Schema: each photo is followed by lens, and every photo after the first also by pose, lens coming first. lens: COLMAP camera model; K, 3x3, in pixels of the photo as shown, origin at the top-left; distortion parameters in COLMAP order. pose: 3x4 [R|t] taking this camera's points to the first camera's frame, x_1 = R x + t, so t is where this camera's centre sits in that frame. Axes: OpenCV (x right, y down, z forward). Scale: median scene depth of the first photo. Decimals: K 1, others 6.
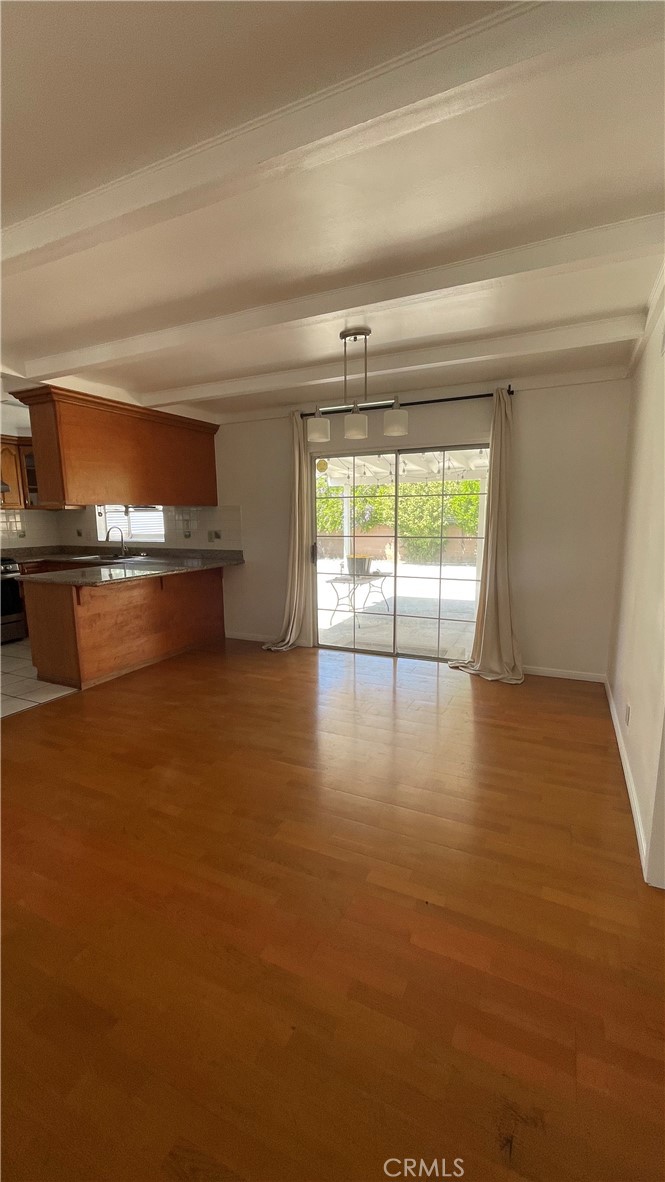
lens RADIAL K [[478.1, 0, 333.3], [0, 478.1, 593.3], [0, 0, 1]] dist [-0.000687, -0.000175]
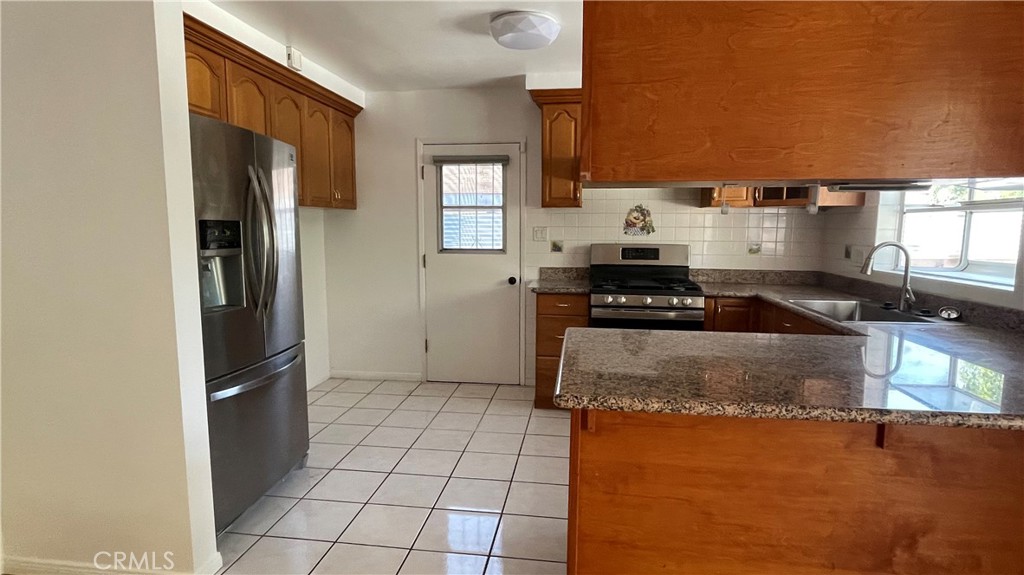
lens RADIAL K [[549.8, 0, 510.9], [0, 549.8, 291.7], [0, 0, 1]] dist [0.000206, -0.002297]
pose [[0.309358, 0.128702, -0.942196, -0.088087], [-0.161245, 0.983551, 0.081408, -0.084193], [0.937175, 0.126741, 0.325022, 0.541246]]
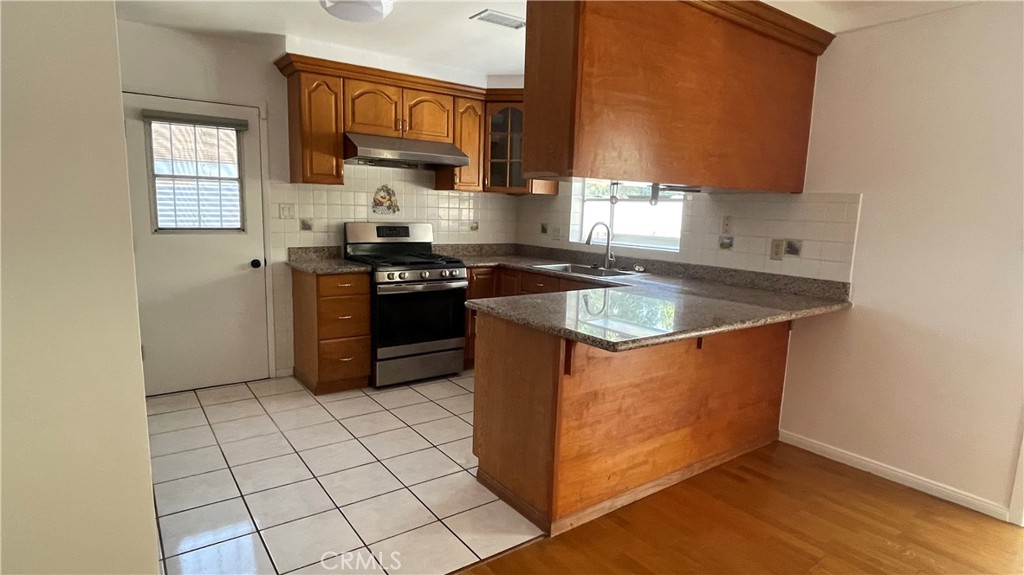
lens RADIAL K [[549.8, 0, 509.2], [0, 549.8, 288.3], [0, 0, 1]] dist [0.000206, -0.002297]
pose [[0.880736, 0.106098, -0.461571, -0.228335], [-0.116625, 0.993159, 0.005755, -0.044143], [0.459024, 0.048762, 0.887085, 0.313873]]
